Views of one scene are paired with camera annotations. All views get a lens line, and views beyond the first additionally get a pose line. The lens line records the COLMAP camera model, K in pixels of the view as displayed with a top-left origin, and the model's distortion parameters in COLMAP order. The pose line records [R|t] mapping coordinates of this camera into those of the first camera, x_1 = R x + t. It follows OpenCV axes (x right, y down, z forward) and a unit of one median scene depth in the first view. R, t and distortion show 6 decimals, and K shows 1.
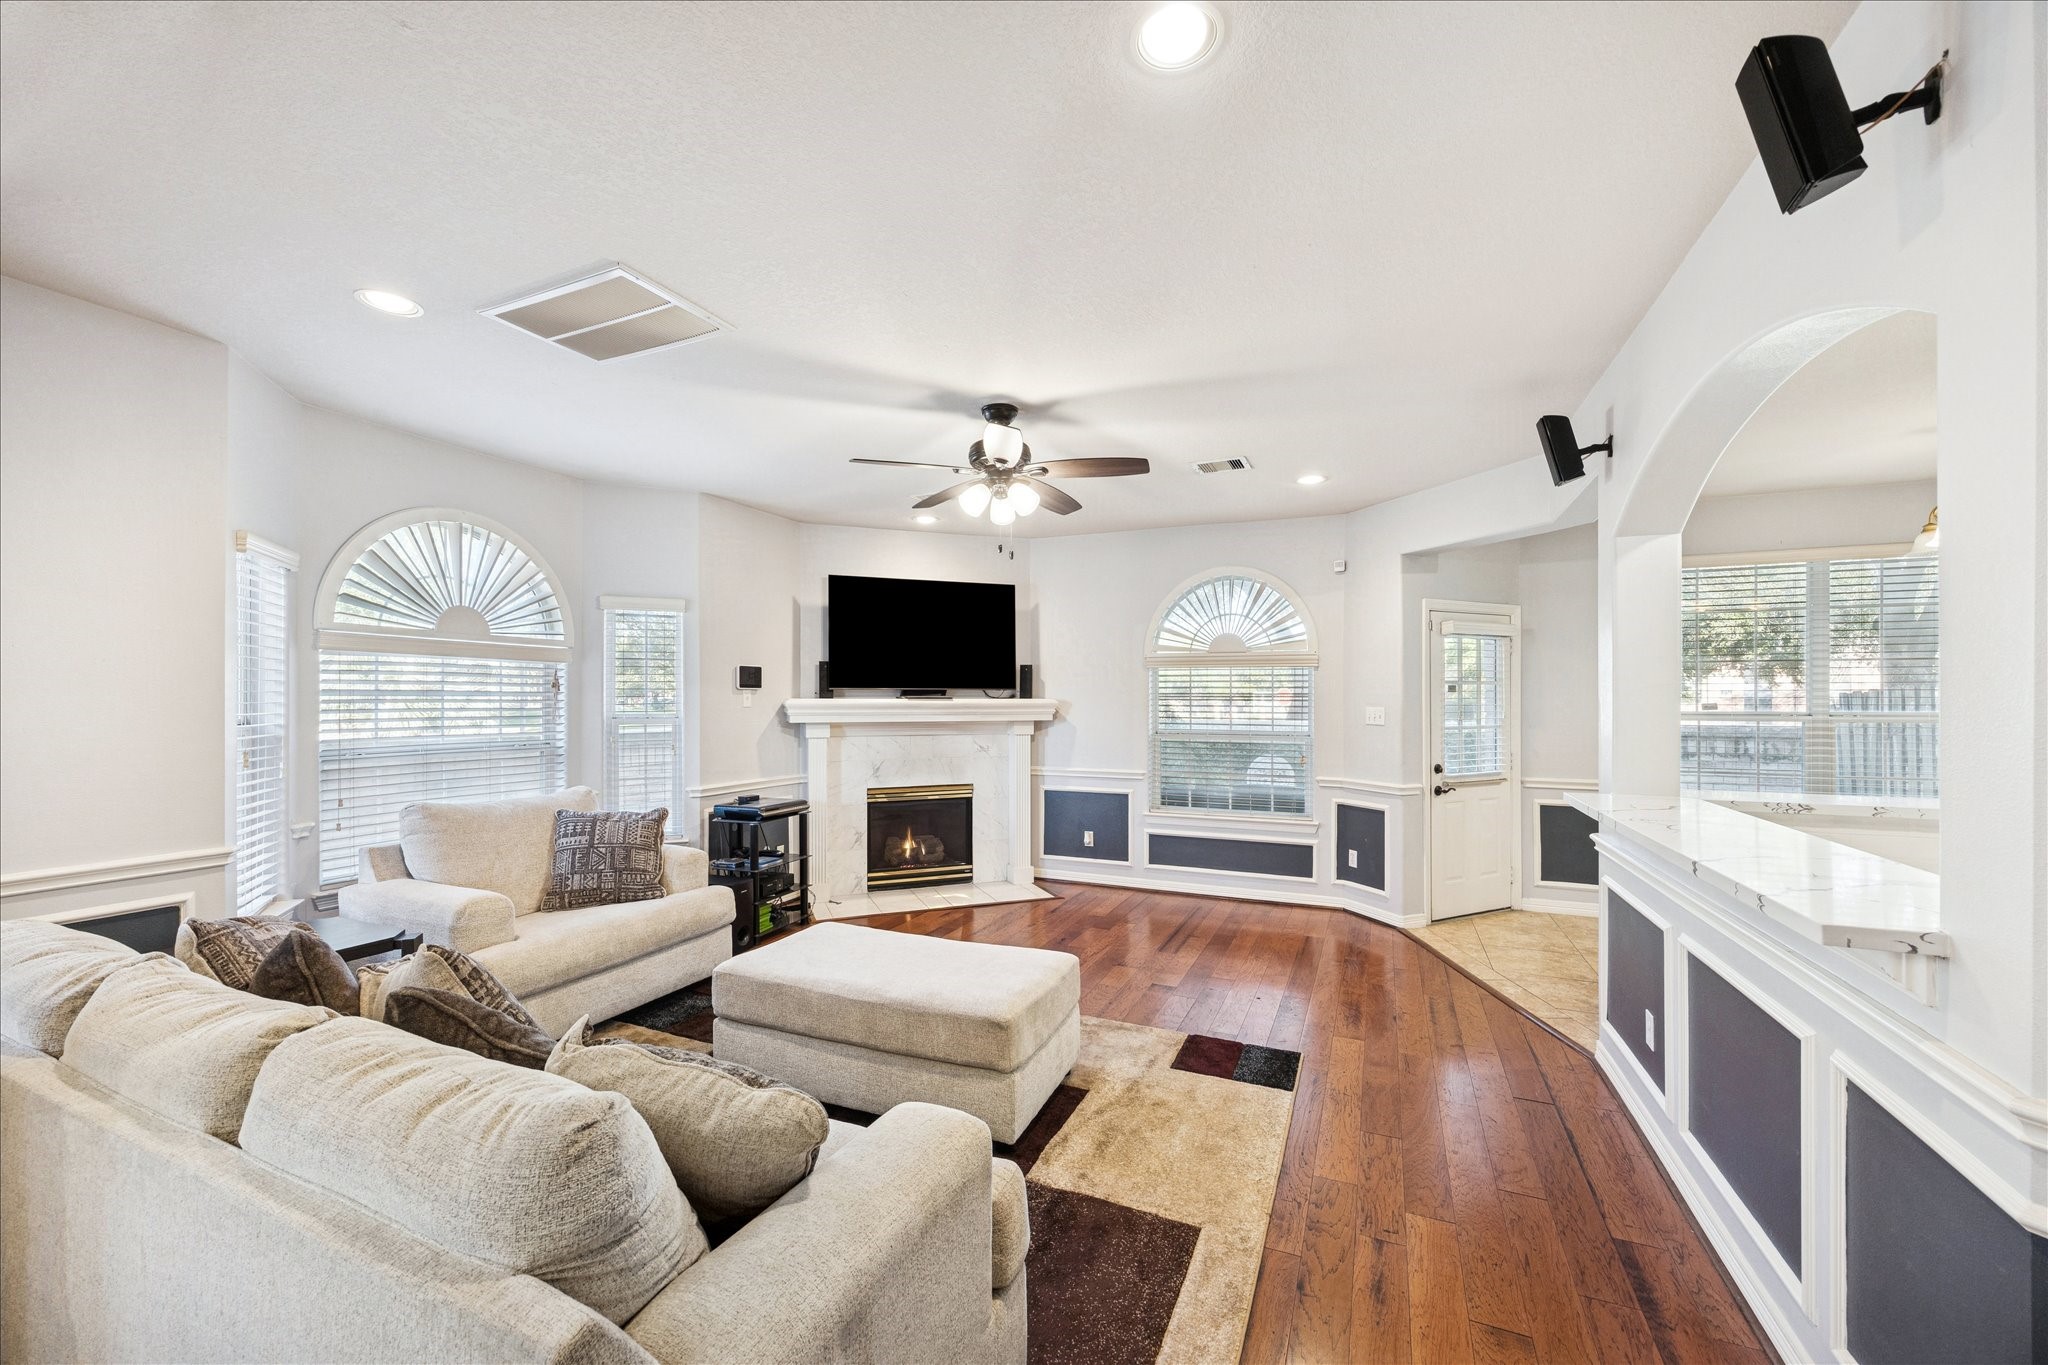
lens RADIAL K [[820.1, 0, 1028.9], [0, 820.1, 687.8], [0, 0, 1]] dist [-0.010654, 0.000091]
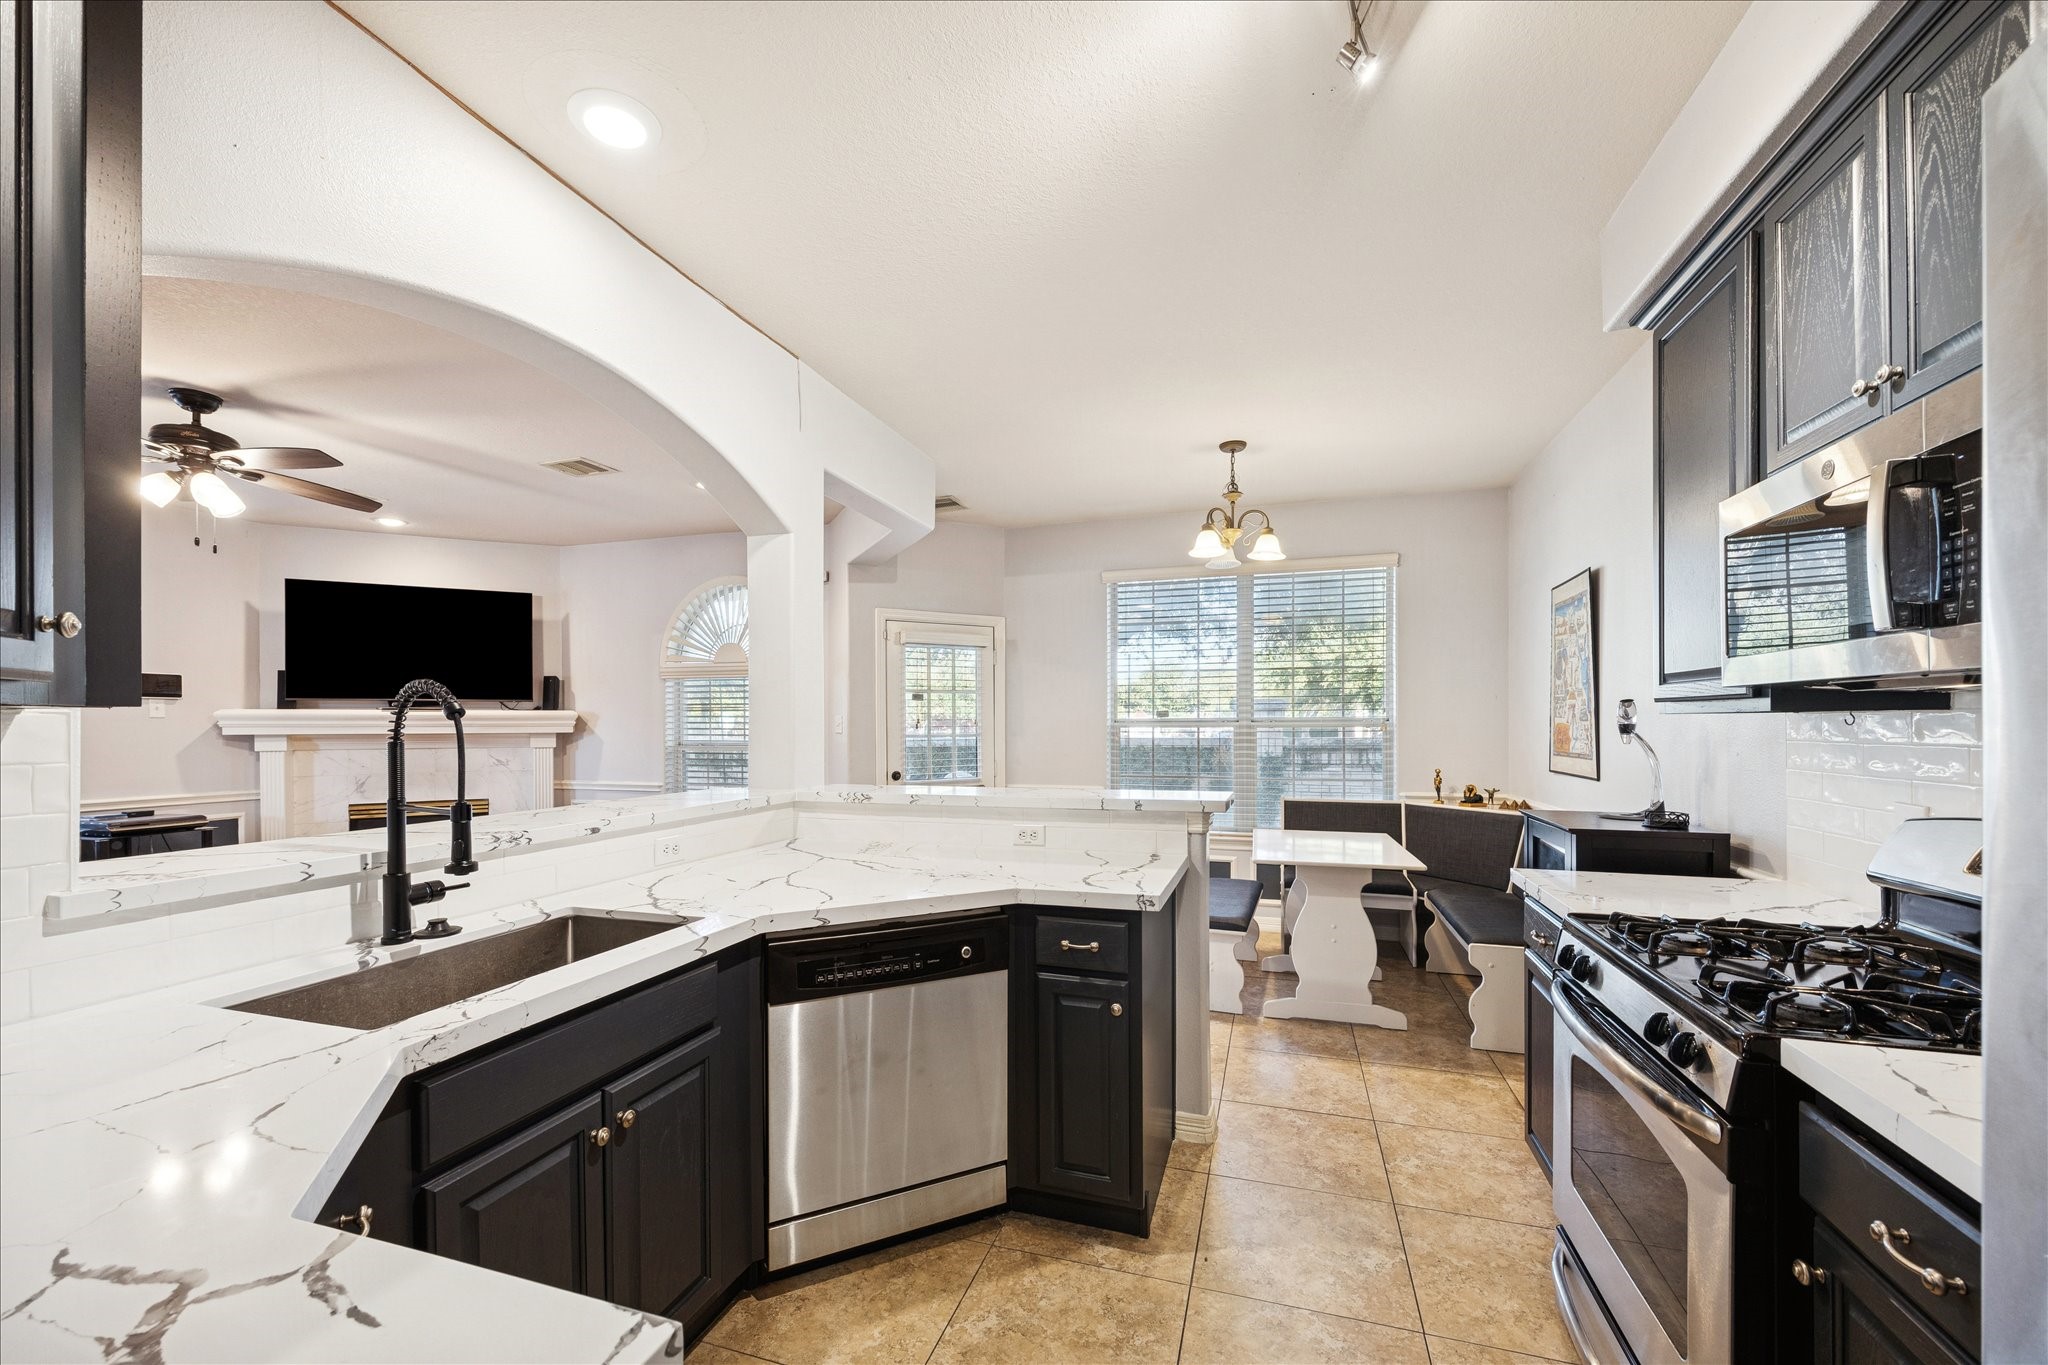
lens RADIAL K [[821.1, 0, 1028.3], [0, 821.1, 731.0], [0, 0, 1]] dist [0.001199, 0.000104]
pose [[0.993914, -0.005316, 0.110027, 0.497157], [0.002799, 0.999731, 0.023024, 0.018397], [-0.110120, -0.022575, 0.993662, -0.035769]]
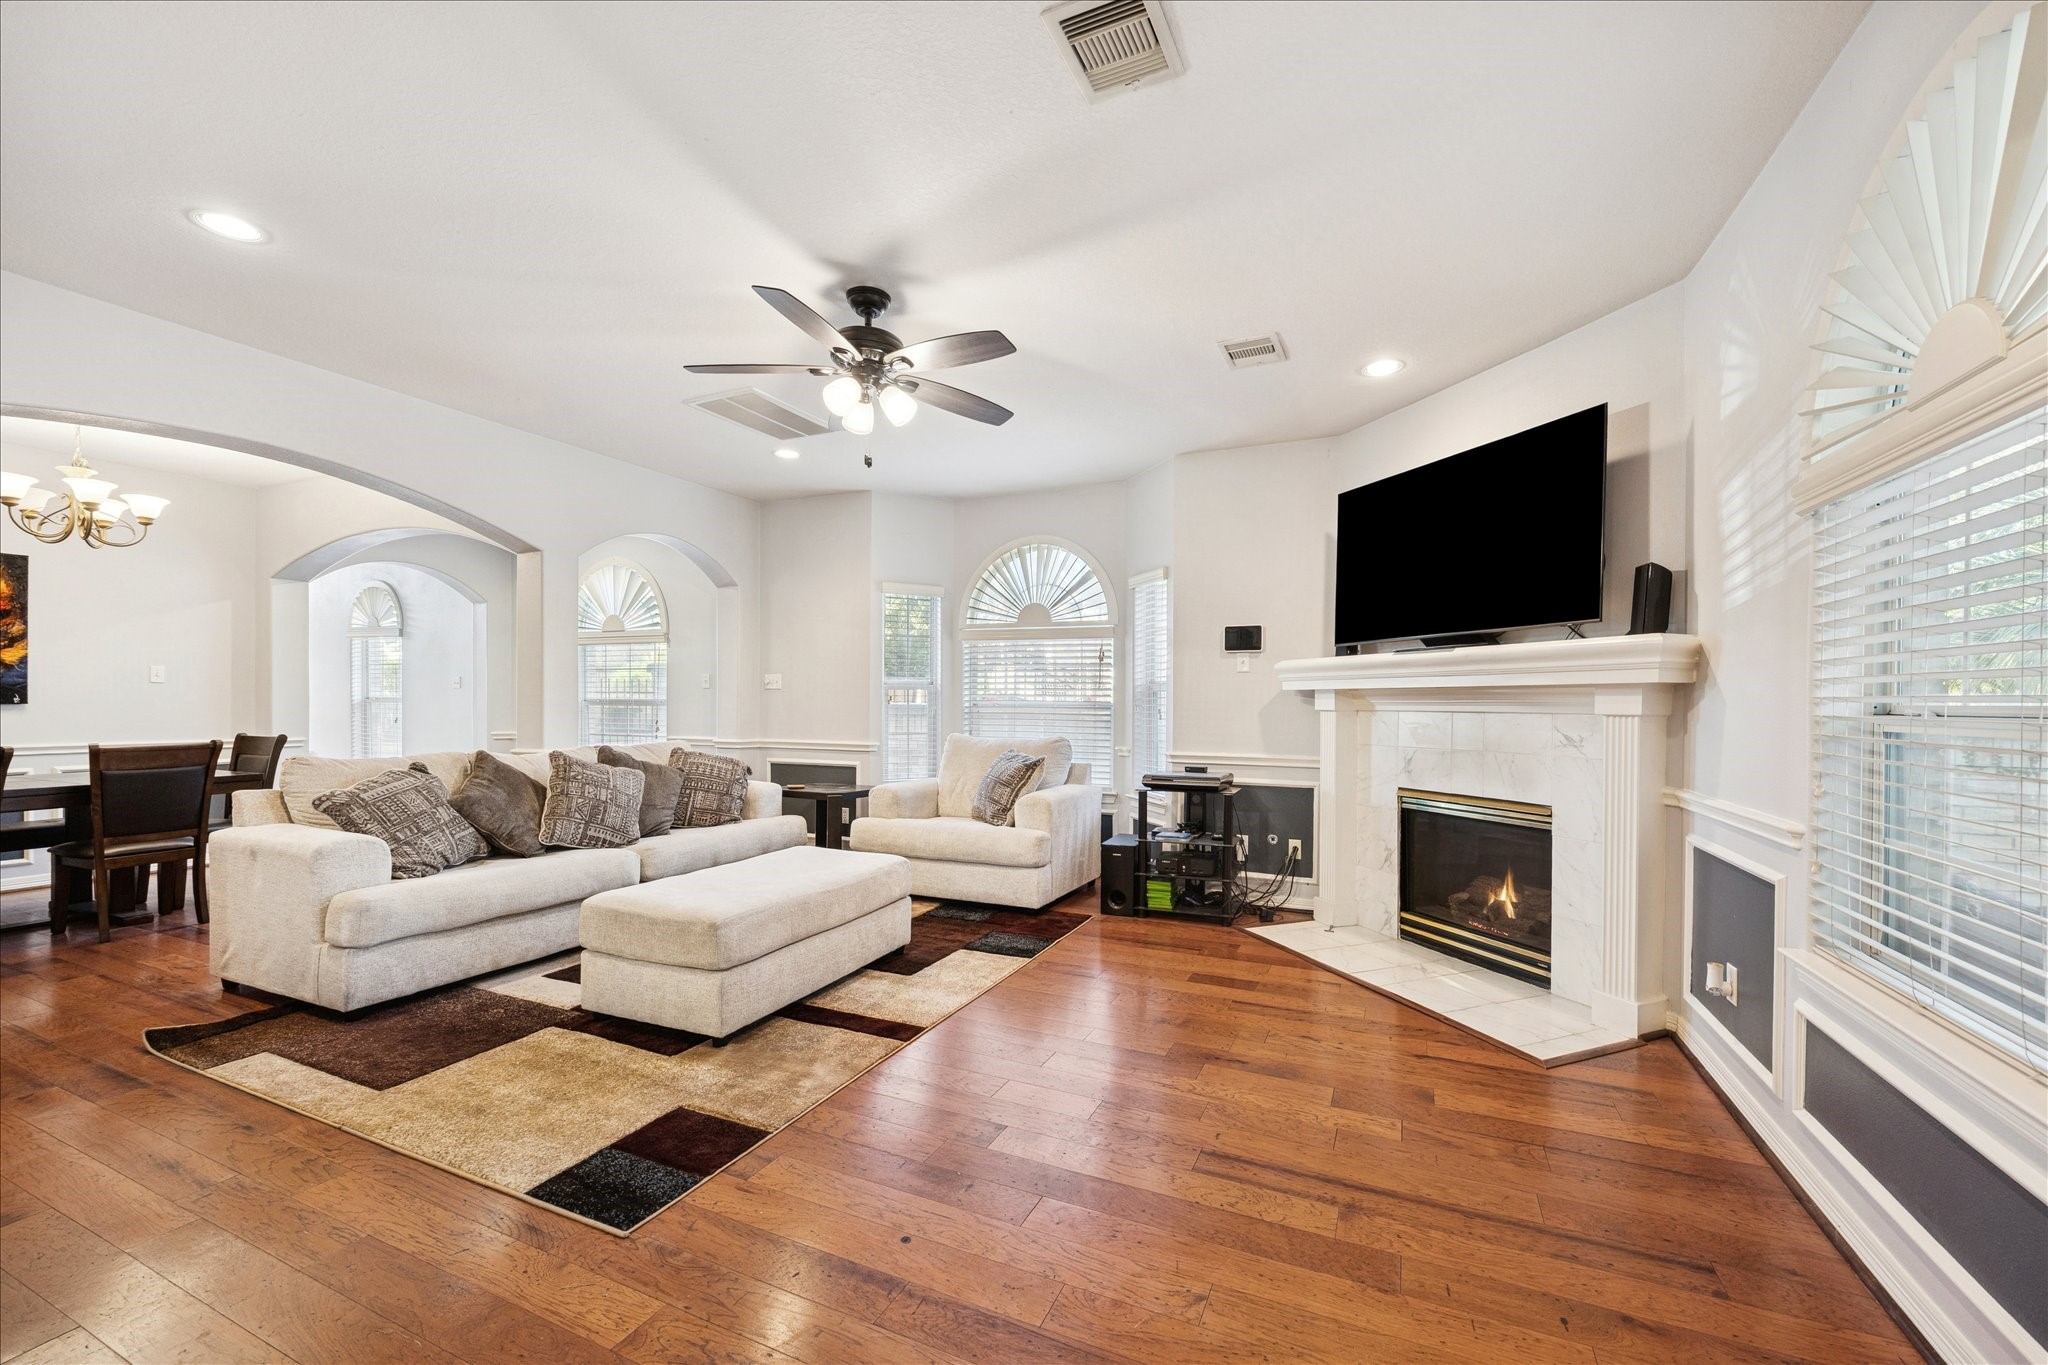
lens RADIAL K [[797.3, 0, 1026.3], [0, 797.3, 710.7], [0, 0, 1]] dist [-0.011024, -0.000031]
pose [[-0.014150, 0.007696, -0.999870, 0.486341], [0.008947, 0.999931, 0.007569, 0.052558], [0.999860, -0.008839, -0.014218, 0.721642]]
